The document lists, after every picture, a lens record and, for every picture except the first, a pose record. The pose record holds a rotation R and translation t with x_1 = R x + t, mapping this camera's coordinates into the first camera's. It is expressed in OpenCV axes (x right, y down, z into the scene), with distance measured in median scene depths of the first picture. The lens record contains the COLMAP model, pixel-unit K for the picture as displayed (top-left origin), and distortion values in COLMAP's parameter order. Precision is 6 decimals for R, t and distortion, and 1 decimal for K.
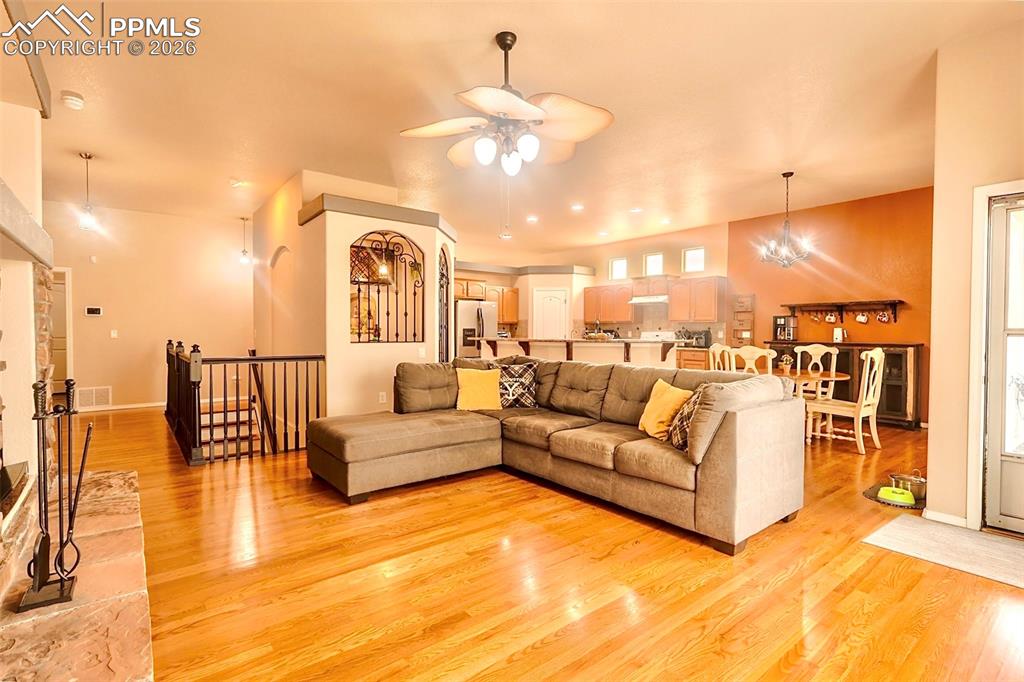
lens RADIAL K [[485.8, 0, 509.6], [0, 485.8, 336.0], [0, 0, 1]] dist [-0.000076, -0.000032]
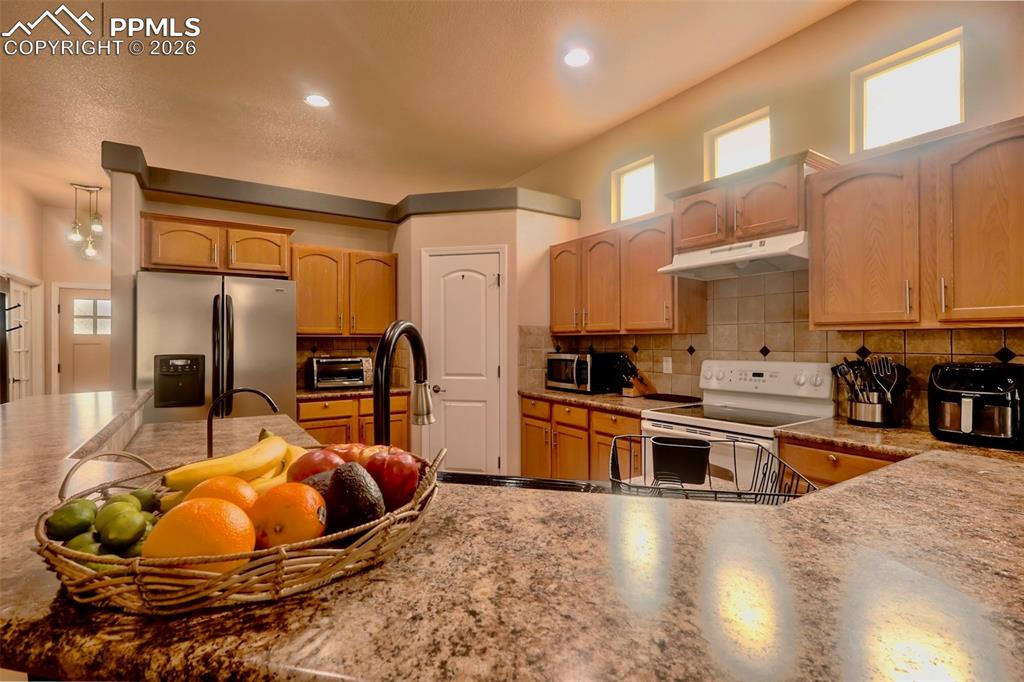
lens RADIAL K [[479.1, 0, 512.0], [0, 479.1, 341.0], [0, 0, 1]] dist [-0.001170, -0.000280]
pose [[0.996028, -0.008543, -0.088628, 0.165226], [0.006919, 0.999803, -0.018605, -0.015968], [0.088770, 0.017918, 0.995891, 0.641485]]
